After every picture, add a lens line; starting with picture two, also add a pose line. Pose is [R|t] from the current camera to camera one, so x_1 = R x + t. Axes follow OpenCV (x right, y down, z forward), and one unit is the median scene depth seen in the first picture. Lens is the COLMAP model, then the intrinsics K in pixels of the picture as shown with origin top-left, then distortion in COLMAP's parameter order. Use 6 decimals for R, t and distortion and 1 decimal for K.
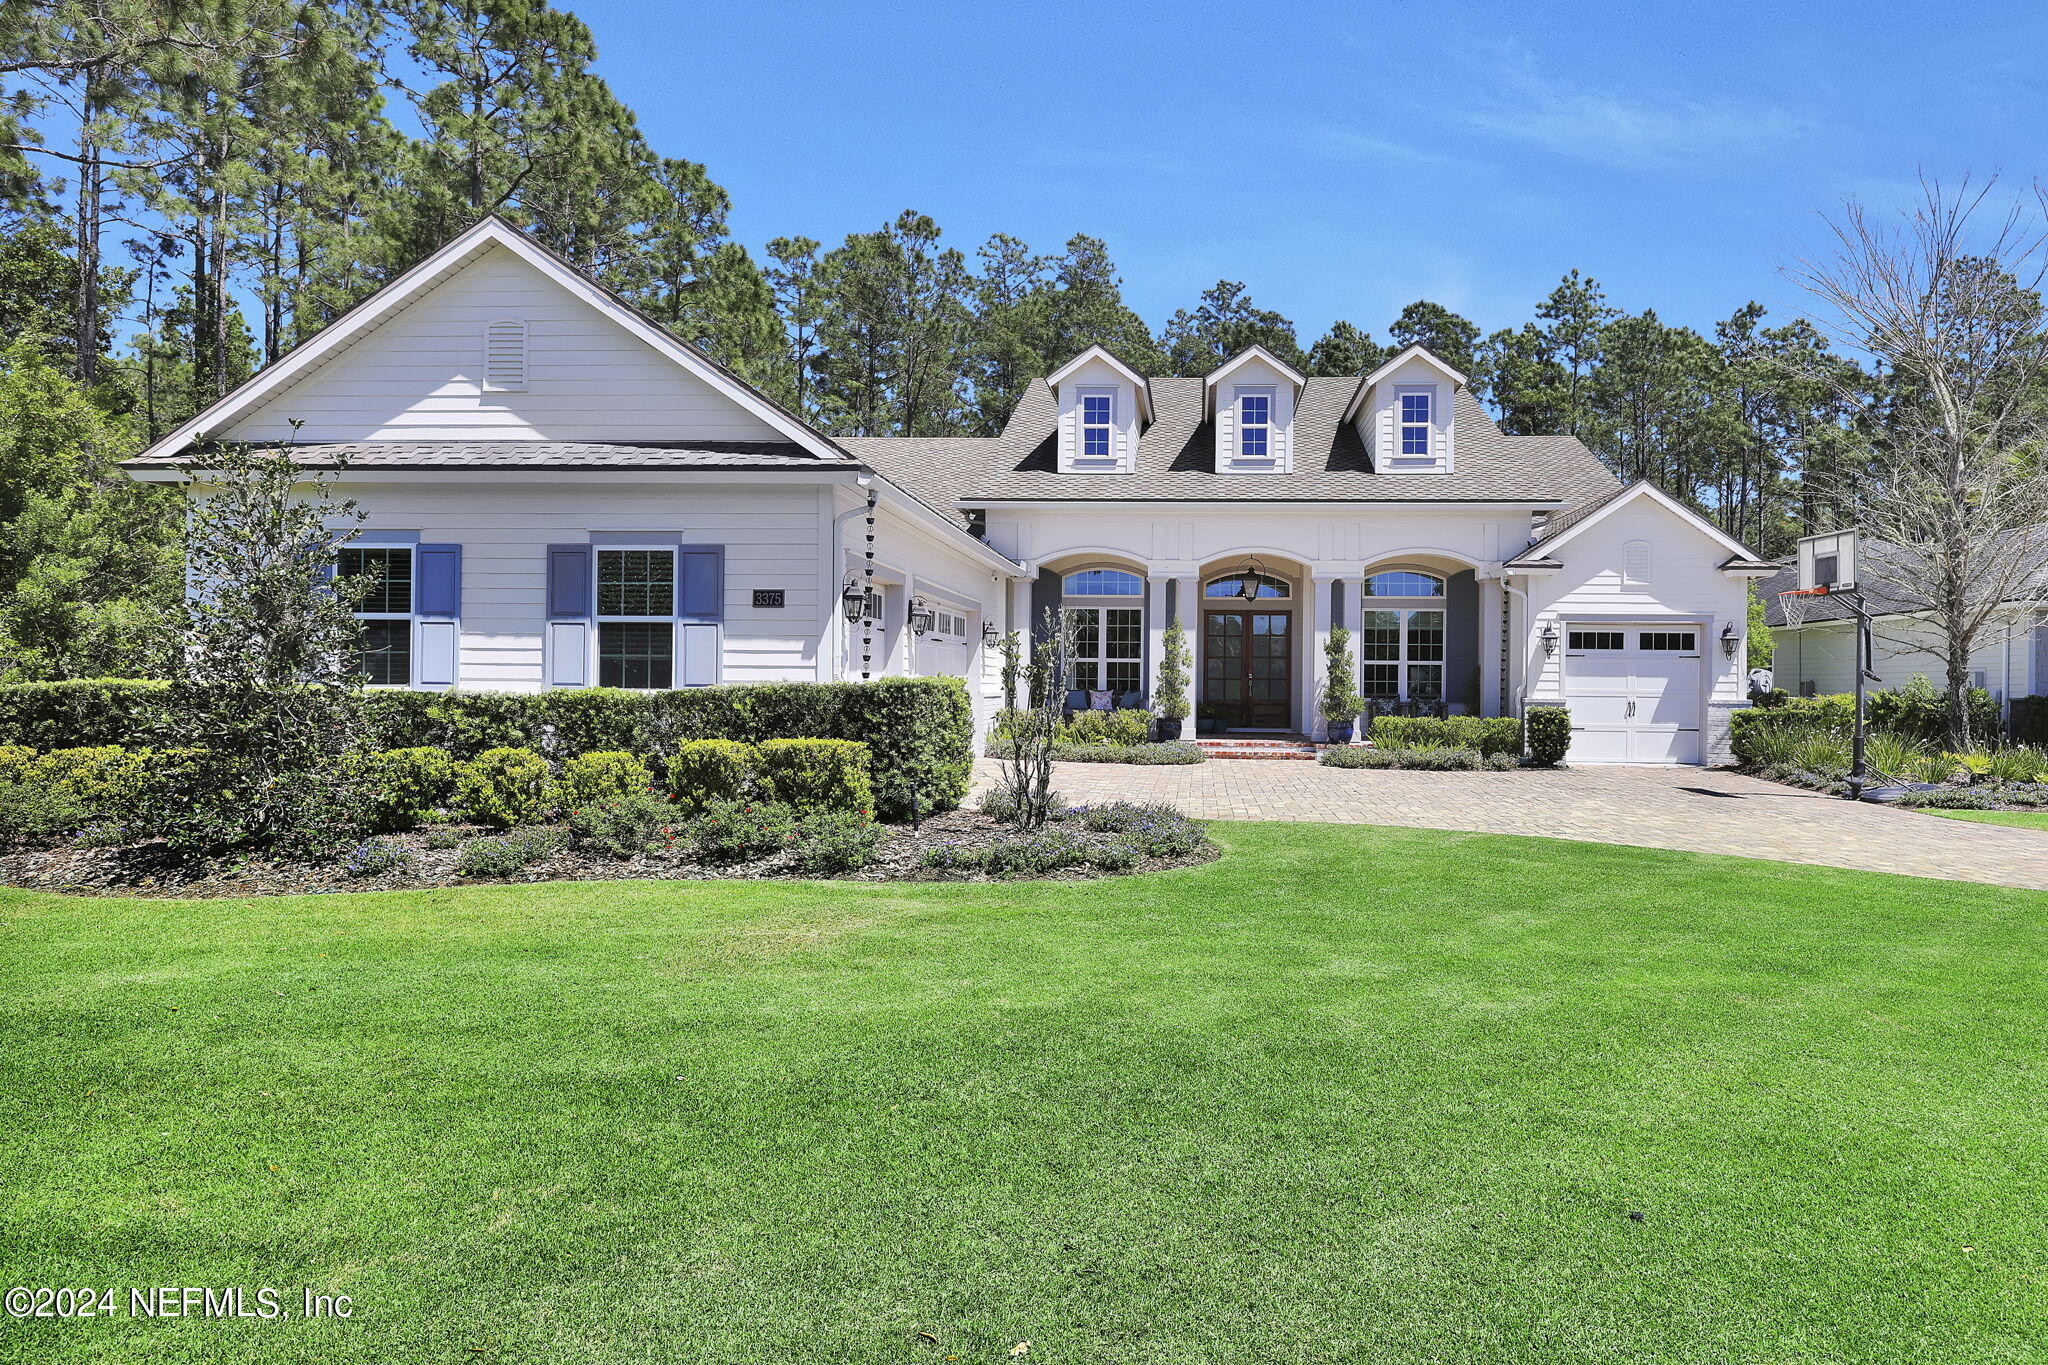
lens RADIAL K [[1196.1, 0, 1078.6], [0, 1196.1, 692.8], [0, 0, 1]] dist [0.003783, -0.000350]
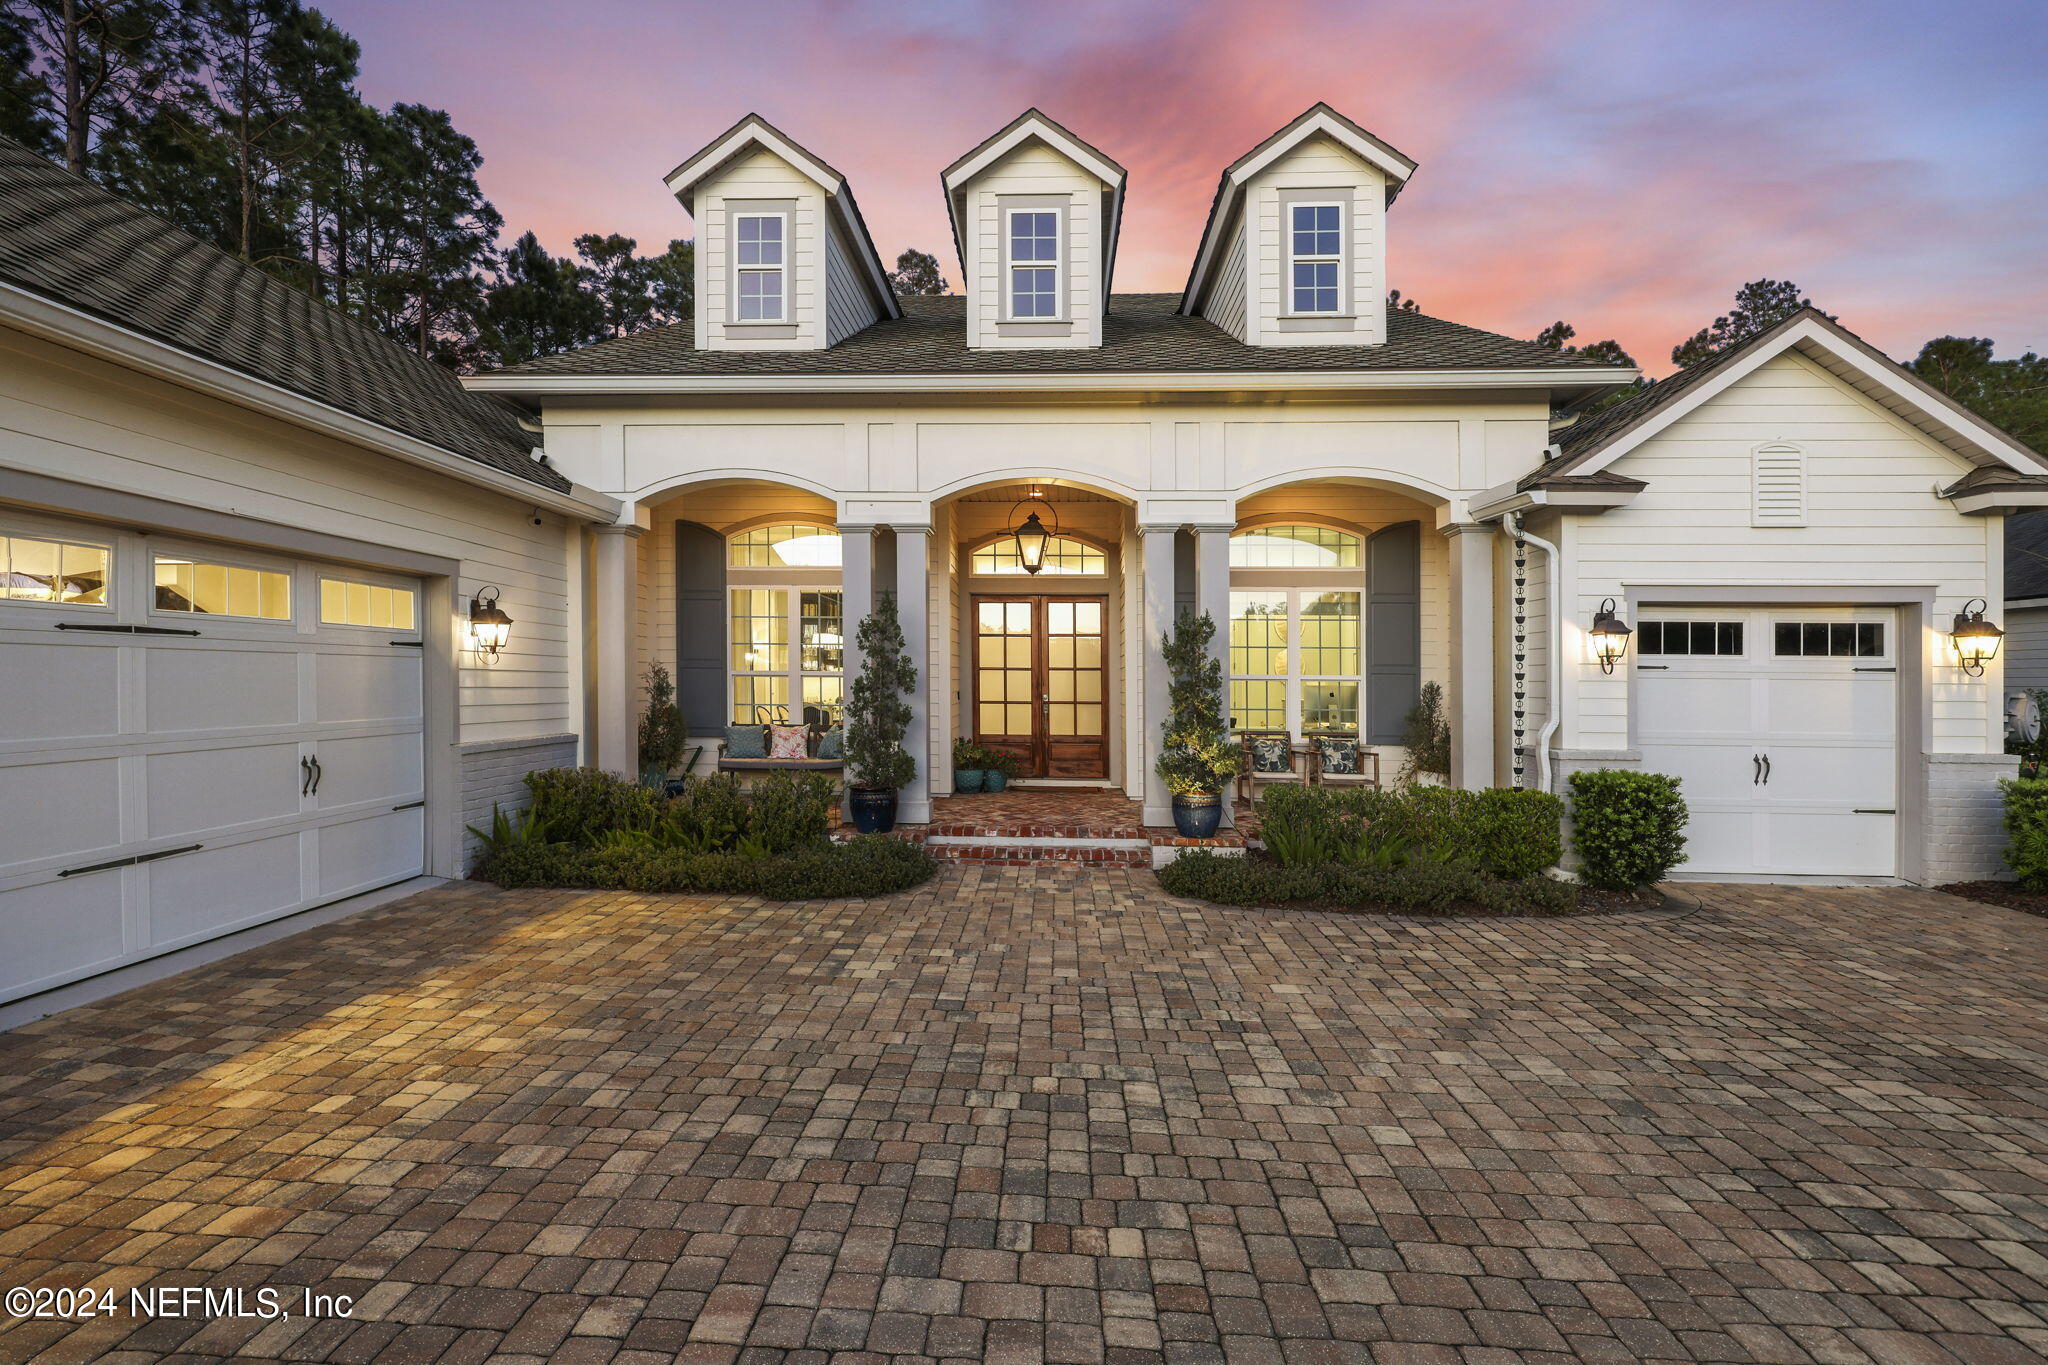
lens RADIAL K [[931.7, 0, 987.3], [0, 931.7, 668.9], [0, 0, 1]] dist [-0.000156, -0.000061]
pose [[0.999486, -0.001773, 0.031998, 0.119151], [0.002582, 0.999677, -0.025264, -0.020884], [-0.031943, 0.025334, 0.999169, 0.615015]]
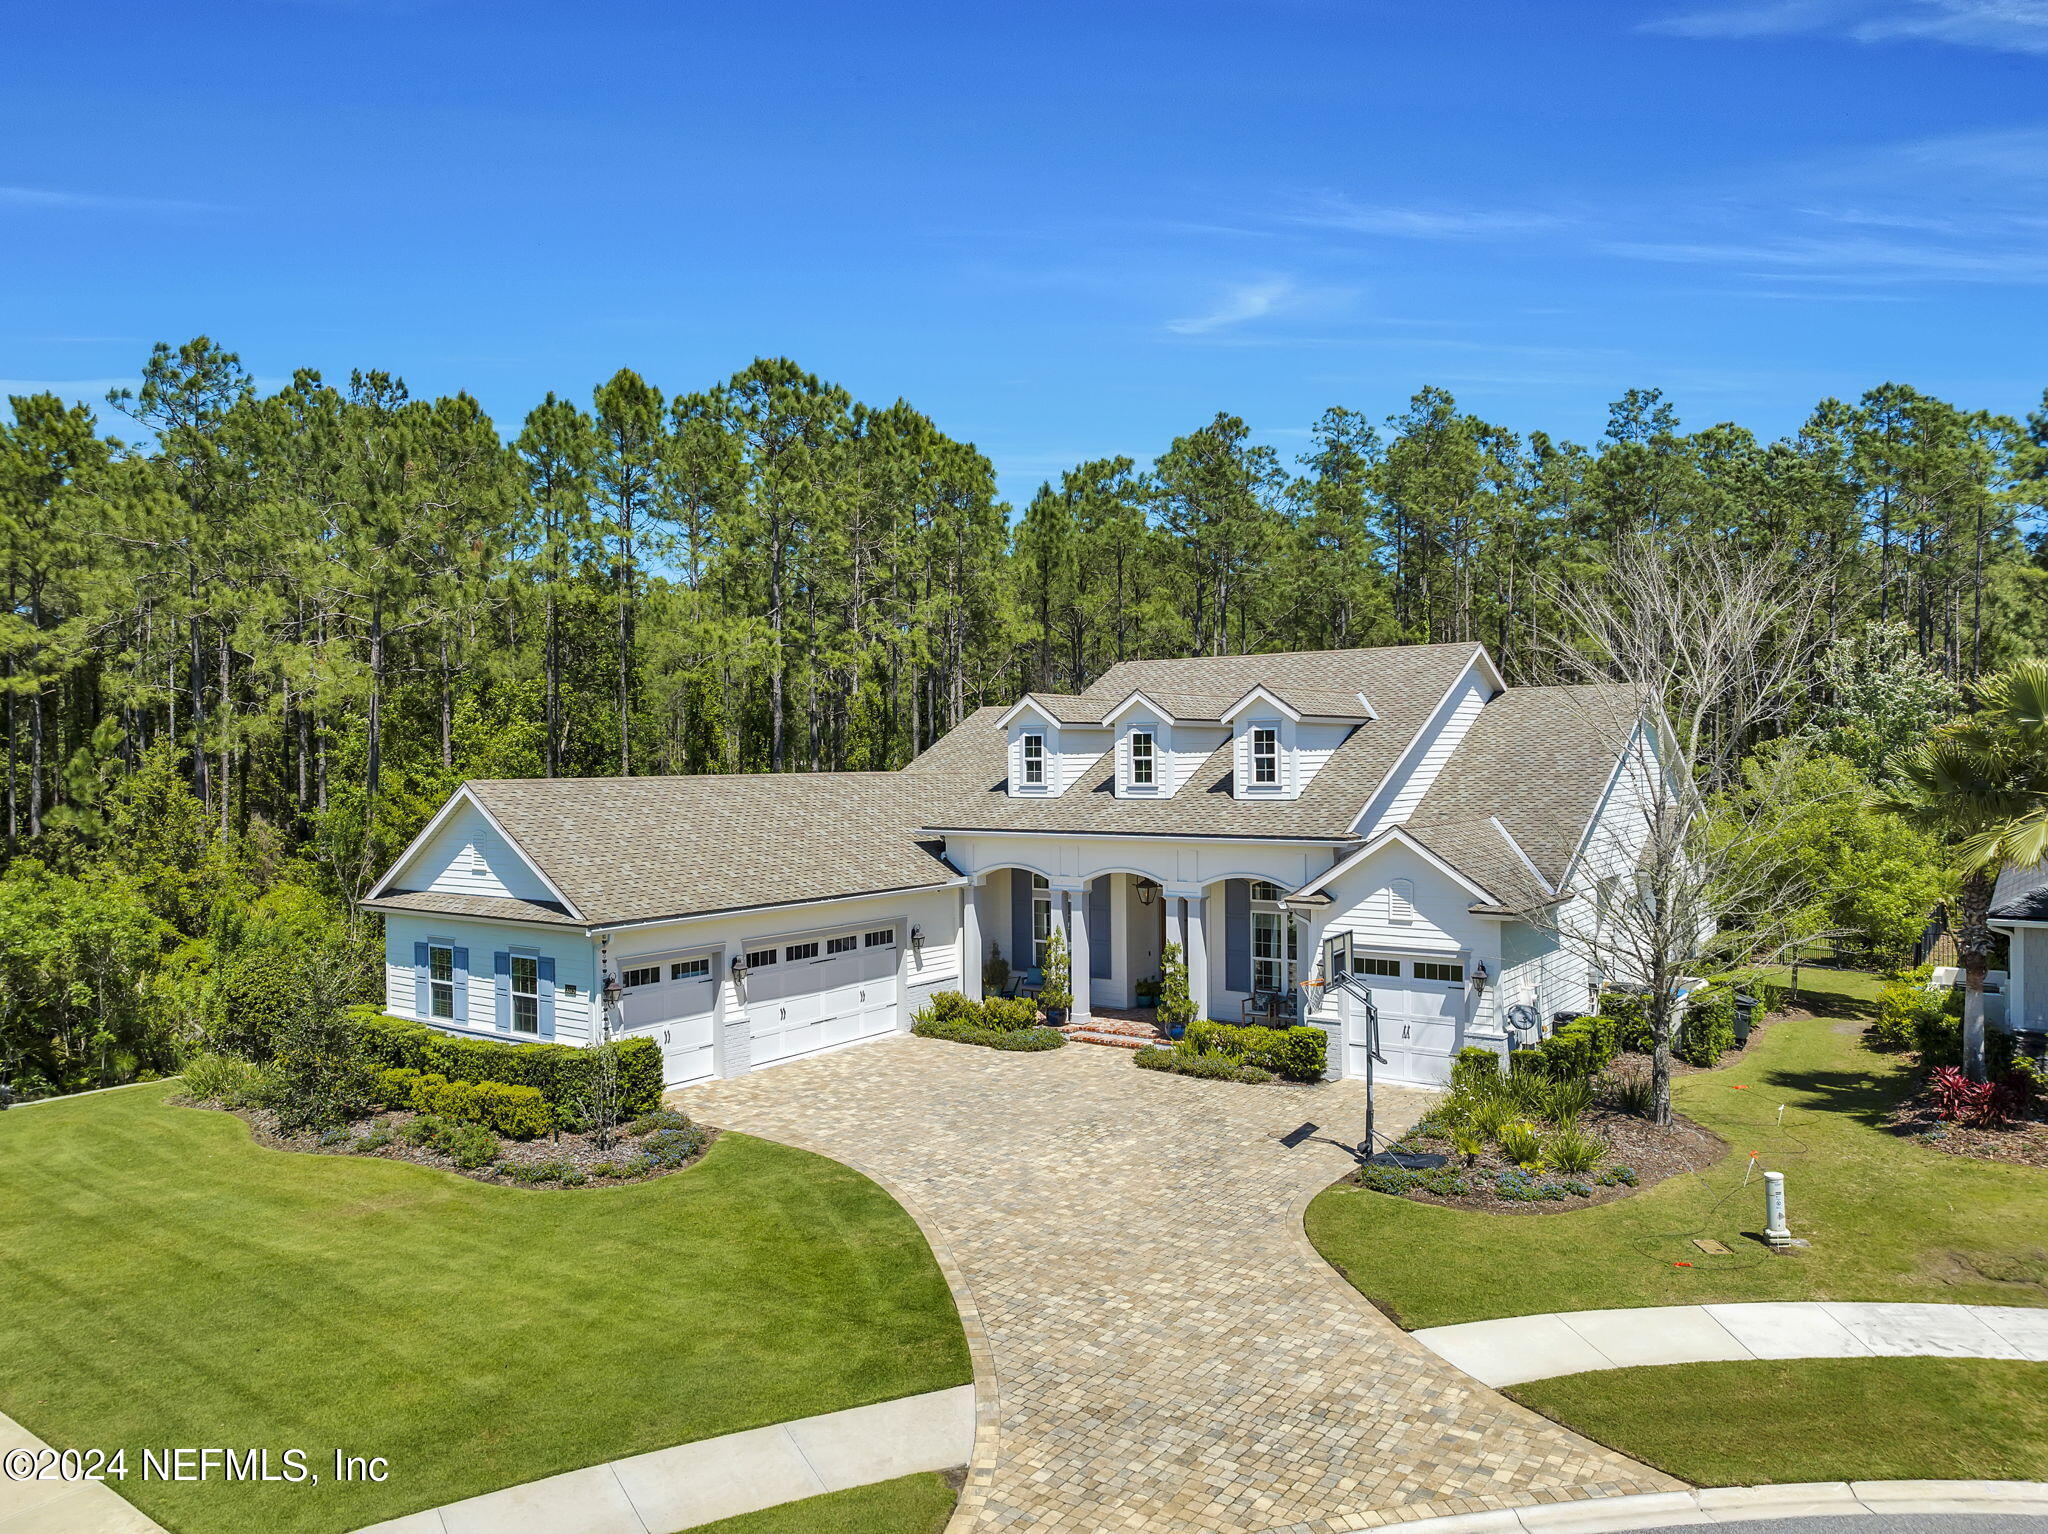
lens RADIAL K [[1341.1, 0, 1024.0], [0, 1341.1, 767.0], [0, 0, 1]] dist [-0.019401, 0.000985]
pose [[0.857097, -0.020128, -0.514761, 0.796338], [0.015975, 0.999794, -0.012494, -0.217759], [0.514907, 0.002485, 0.857242, -0.218290]]
